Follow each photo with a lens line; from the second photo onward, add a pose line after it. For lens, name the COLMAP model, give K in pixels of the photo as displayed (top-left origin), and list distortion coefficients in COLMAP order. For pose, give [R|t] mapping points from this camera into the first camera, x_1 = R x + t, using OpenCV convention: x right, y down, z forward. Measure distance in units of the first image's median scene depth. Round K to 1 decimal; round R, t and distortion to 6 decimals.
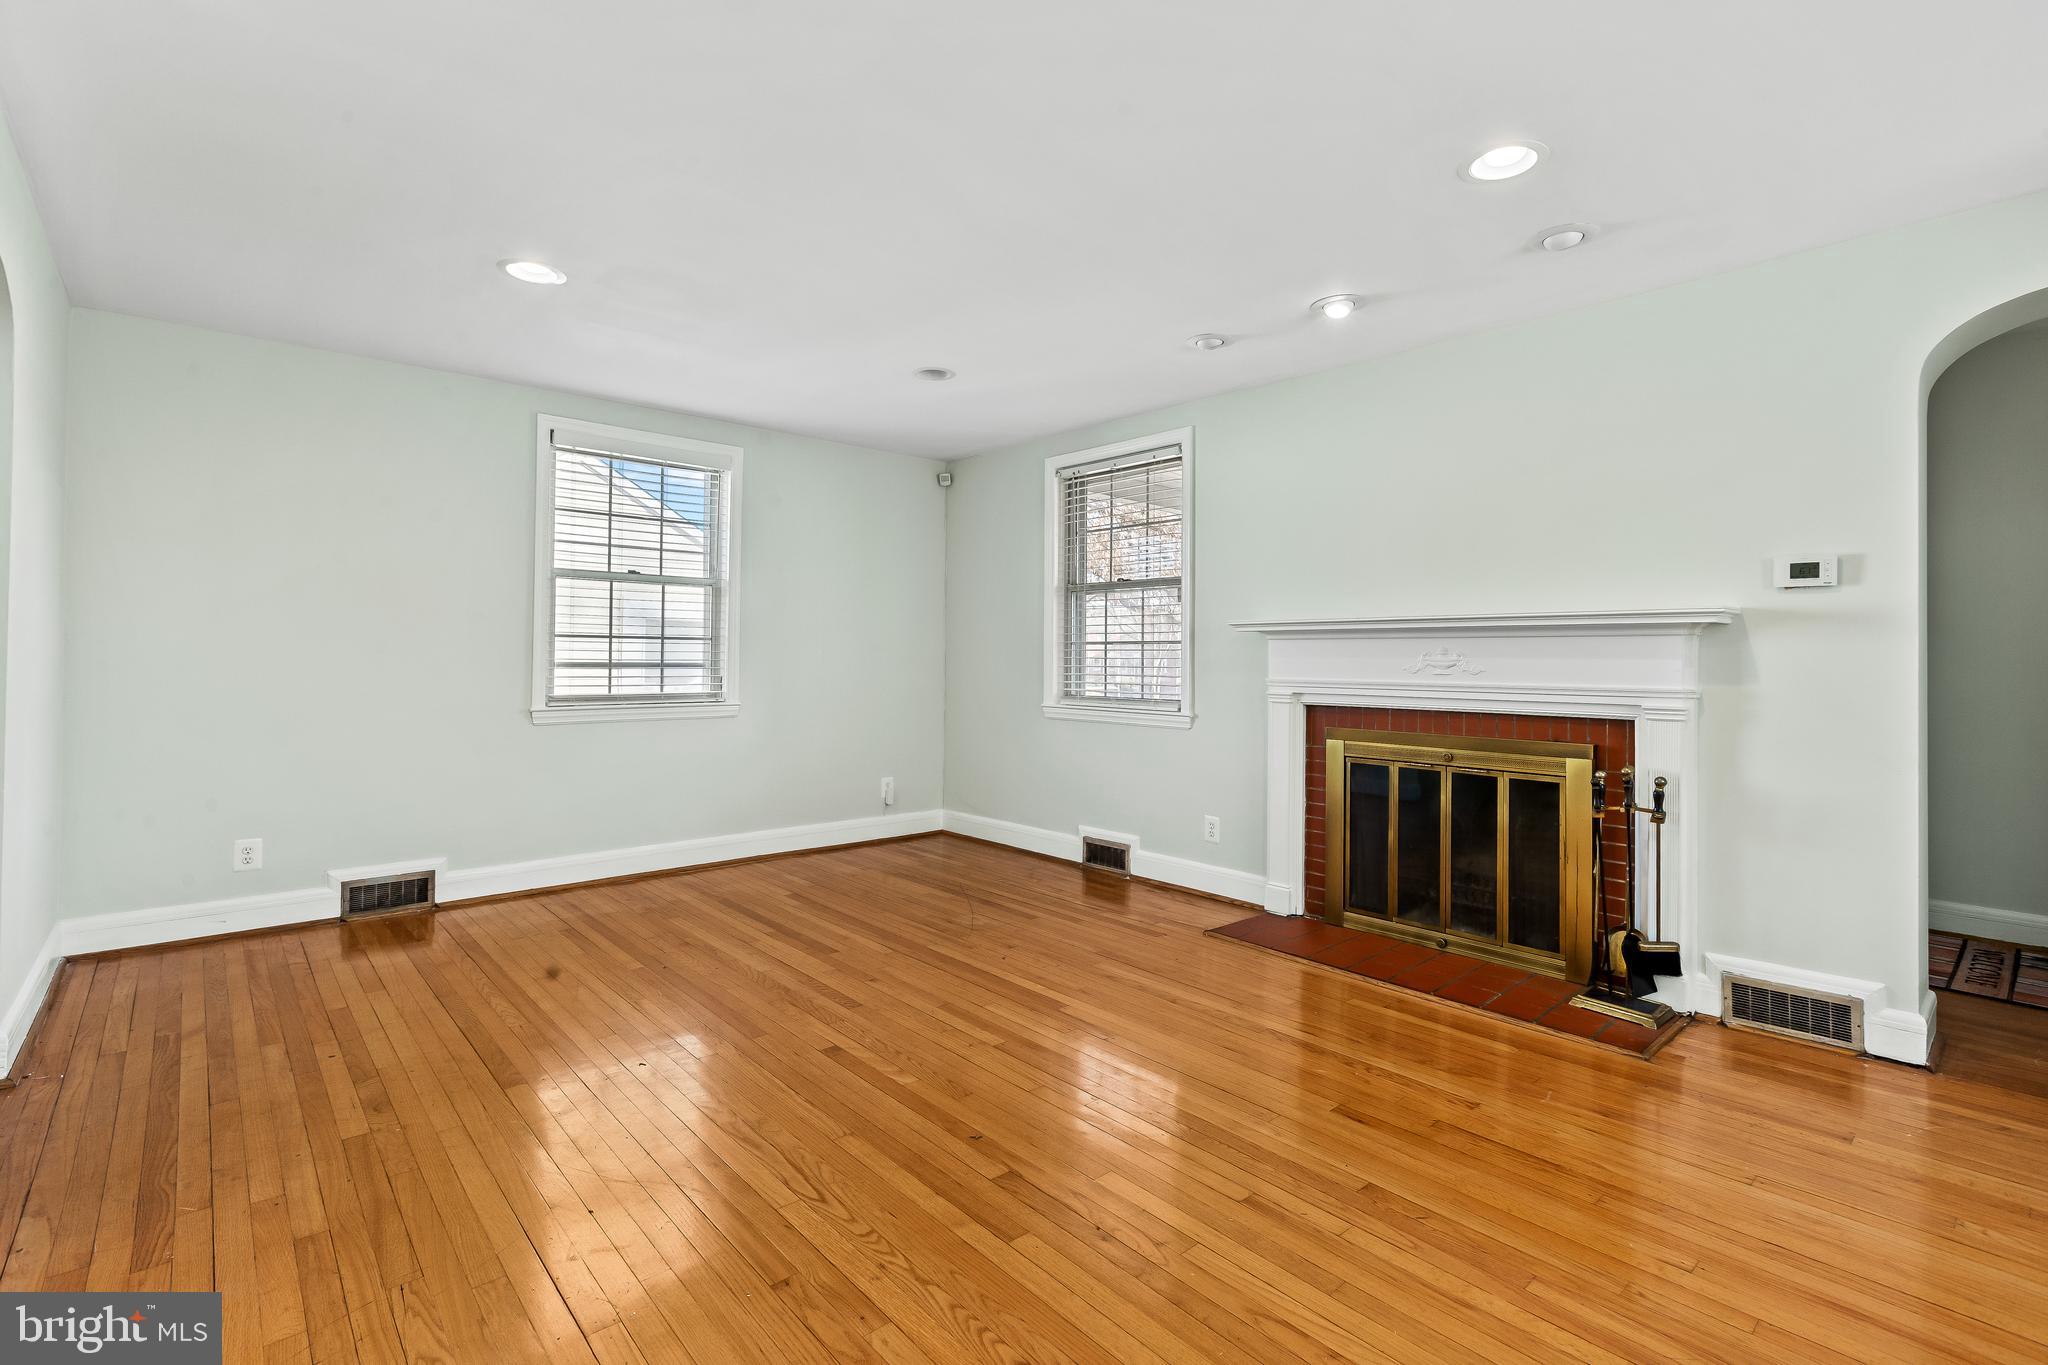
lens RADIAL K [[934.2, 0, 1029.1], [0, 934.2, 644.3], [0, 0, 1]] dist [0.000750, -0.000171]
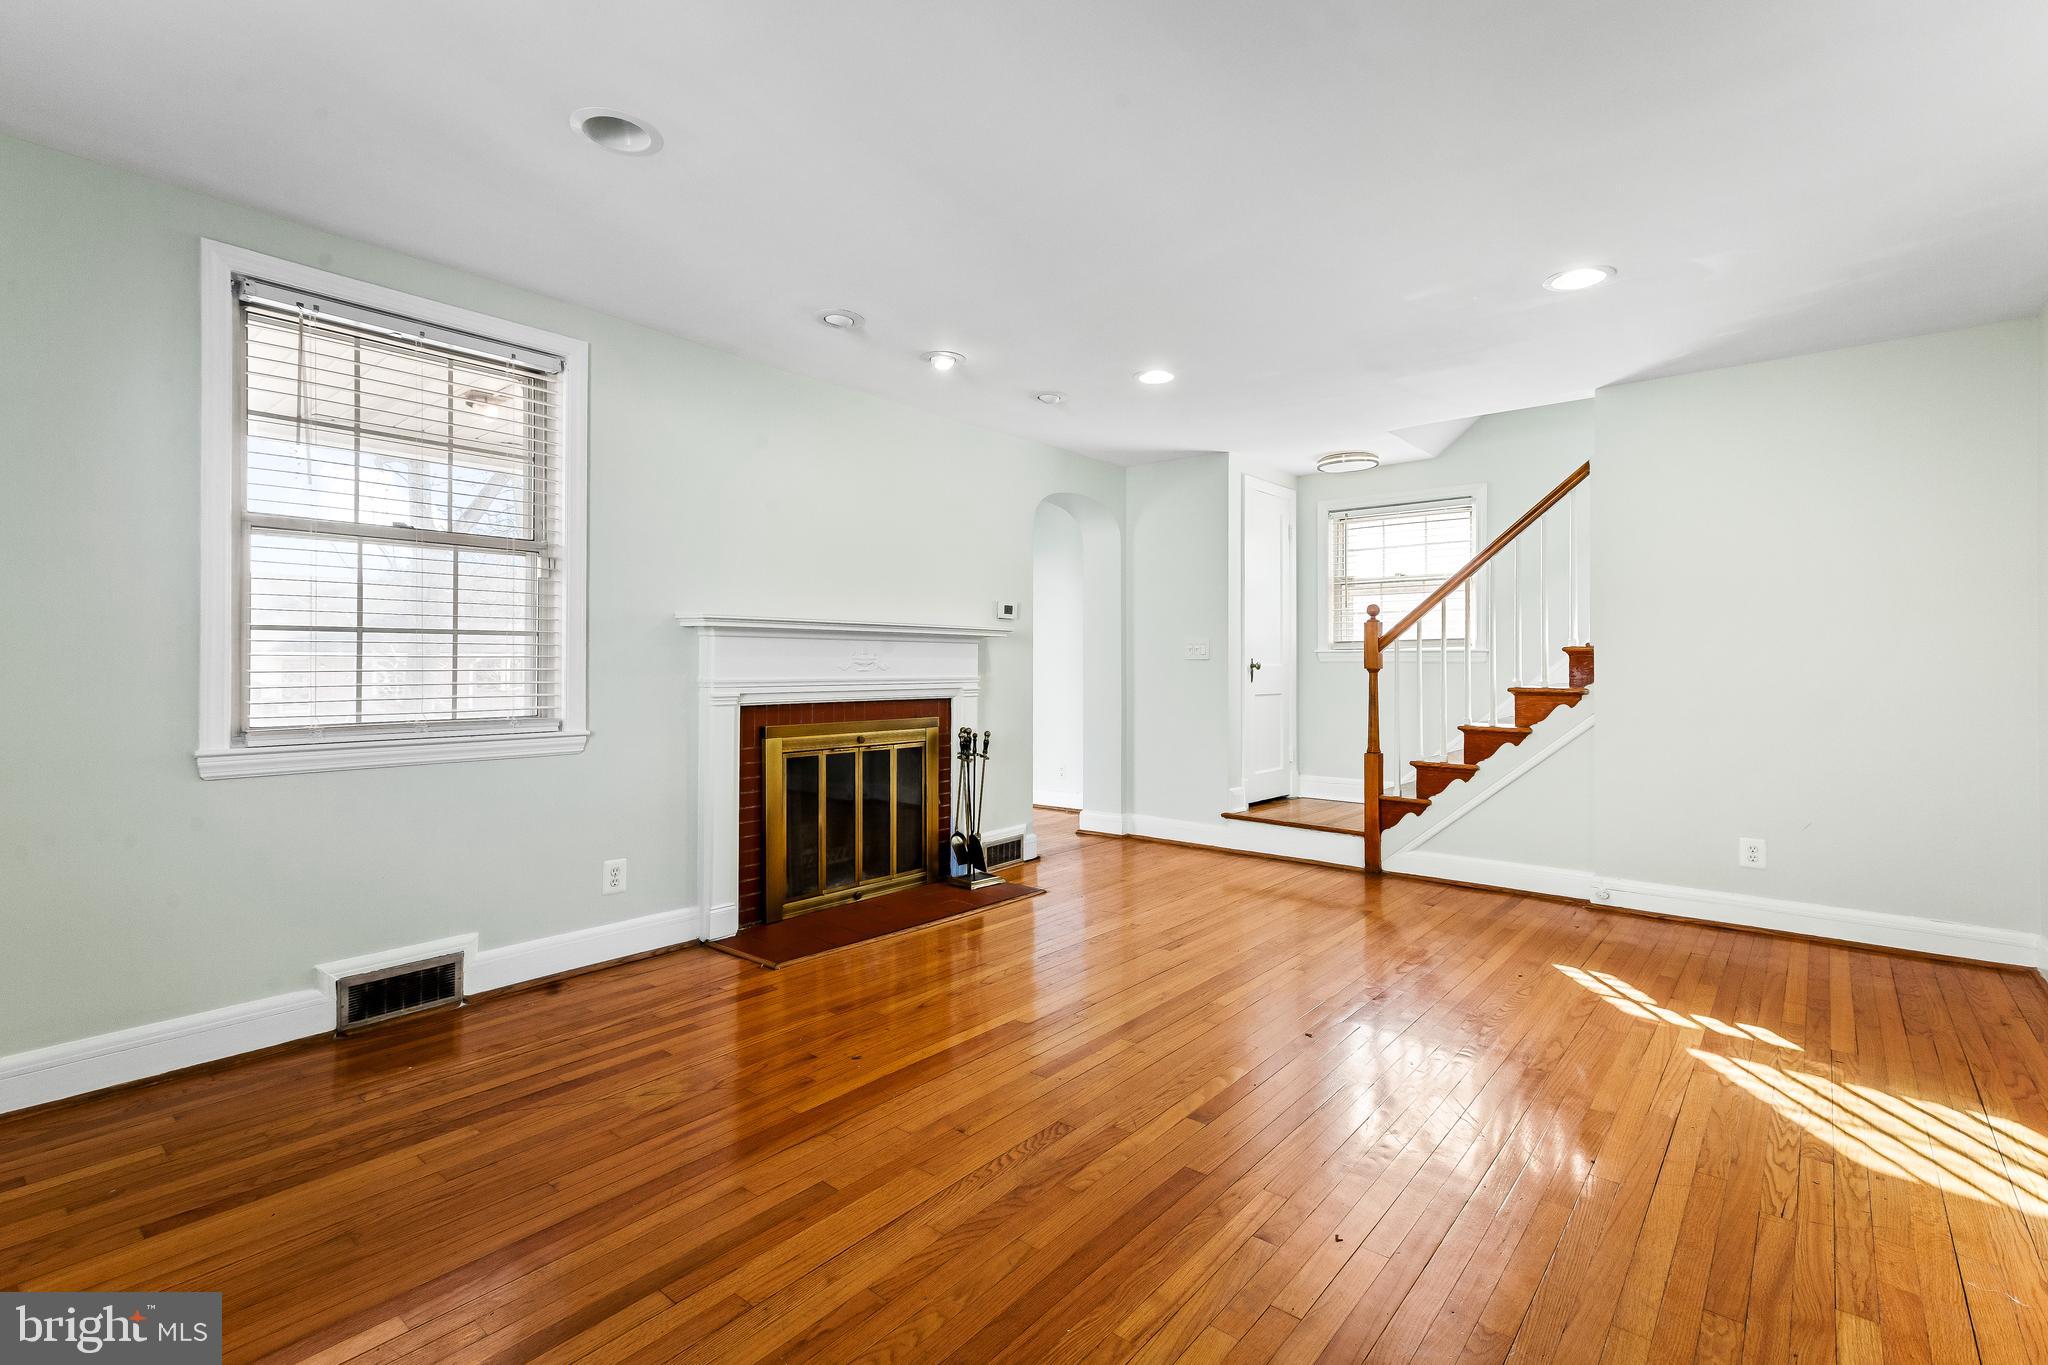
lens RADIAL K [[942.6, 0, 1026.3], [0, 942.6, 651.0], [0, 0, 1]] dist [0.023525, -0.000039]
pose [[-0.144529, 0.004949, 0.989488, -0.772551], [-0.020273, 0.999763, -0.007961, 0.012147], [-0.989293, -0.021211, -0.144394, 0.949780]]
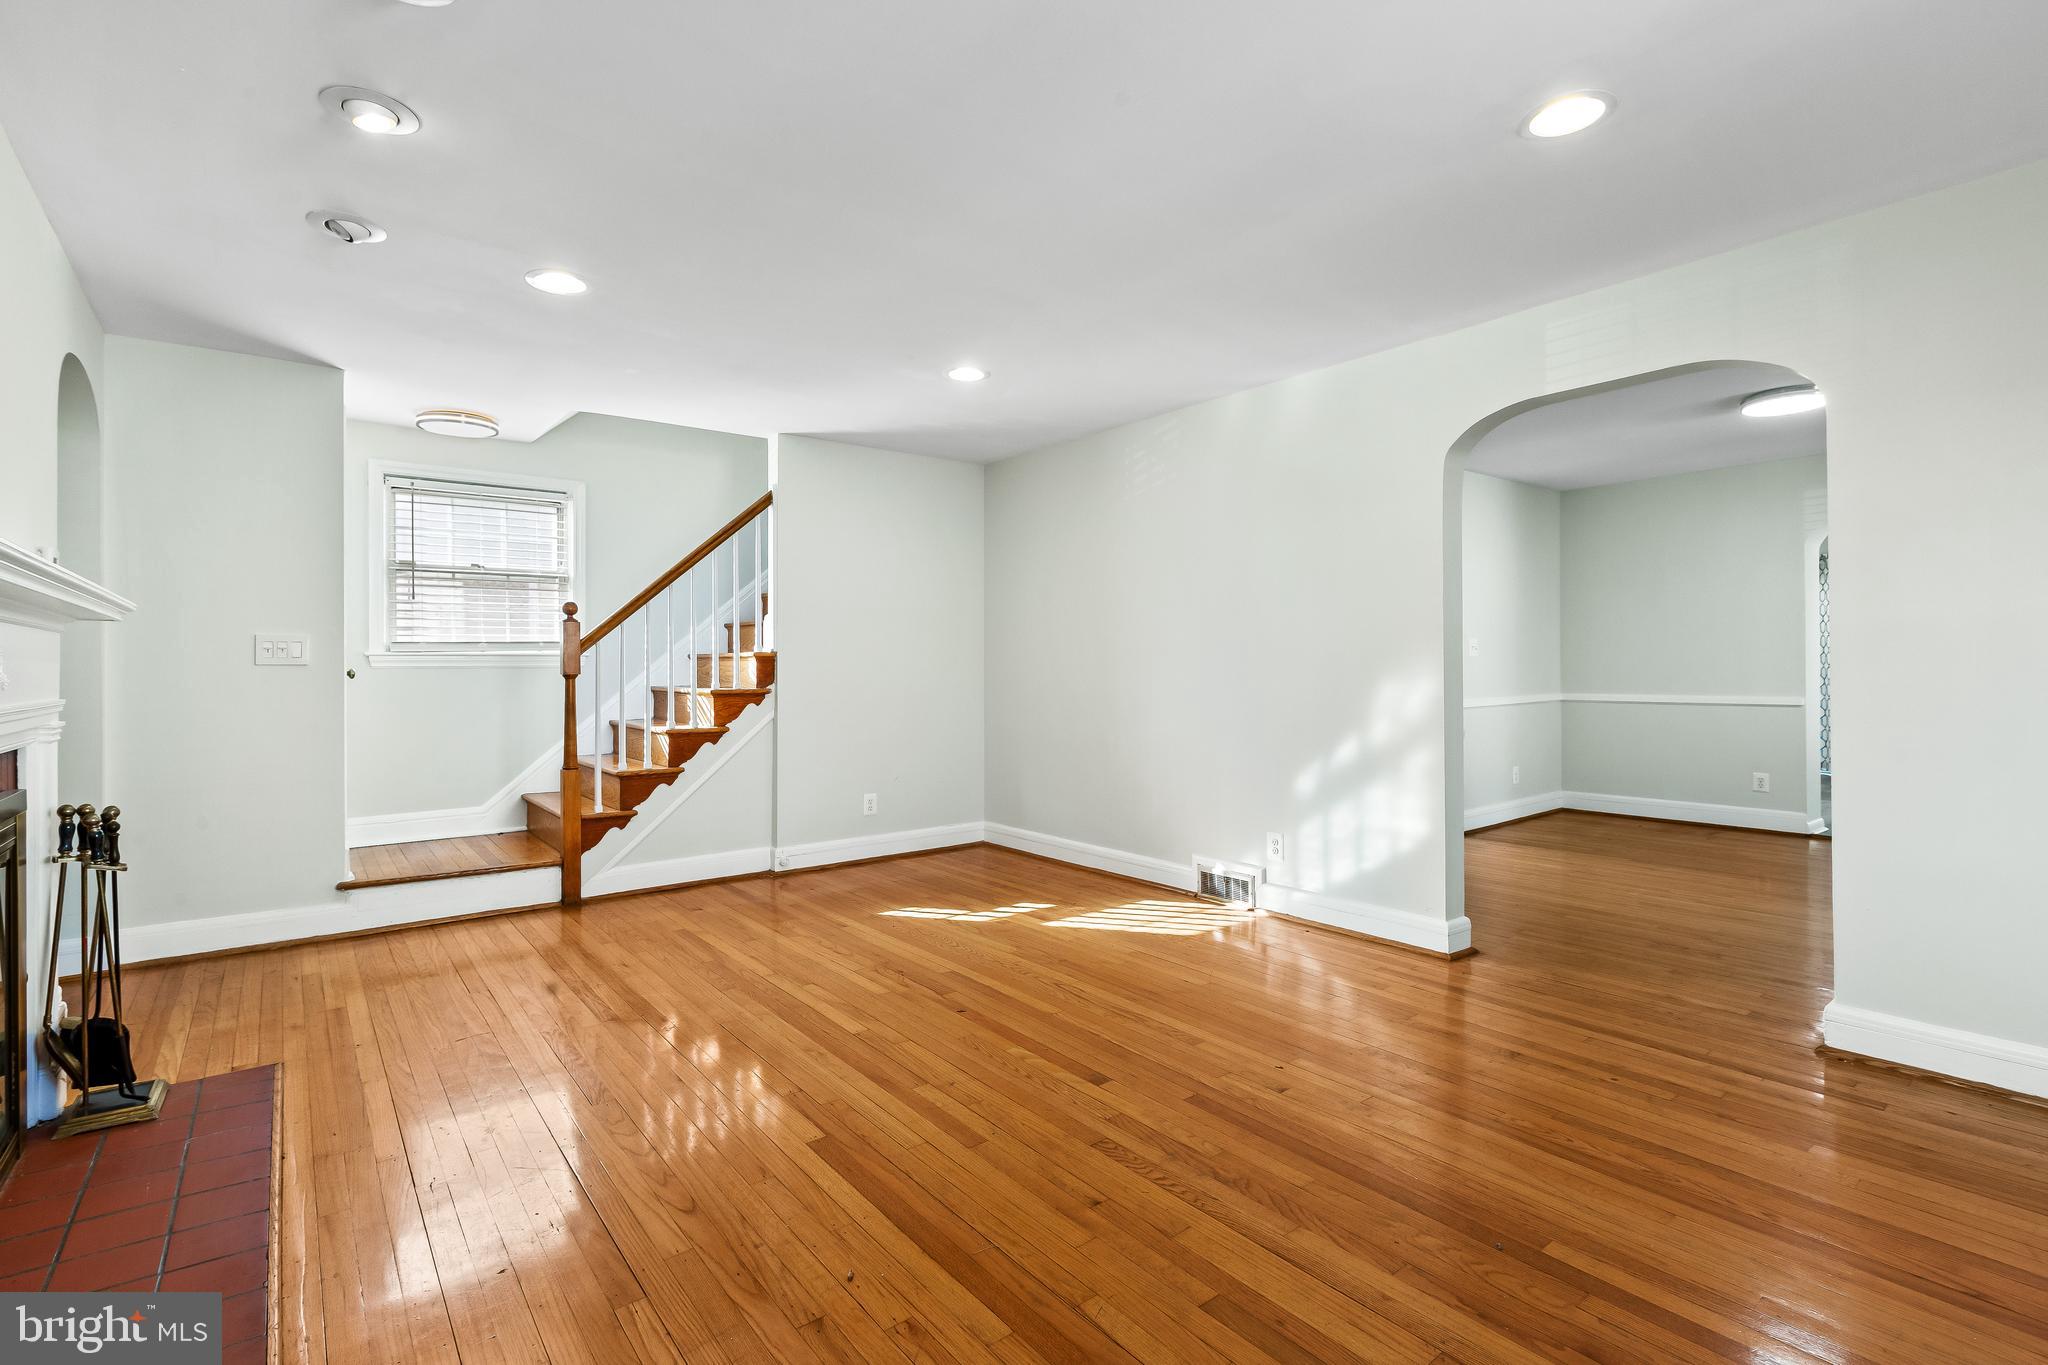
lens RADIAL K [[954.7, 0, 1026.6], [0, 954.7, 662.2], [0, 0, 1]] dist [0.000422, -0.000131]
pose [[-0.997940, -0.002151, 0.064117, -0.146007], [-0.003403, 0.999805, -0.019427, 0.022938], [-0.064063, -0.019605, -0.997753, 1.450124]]
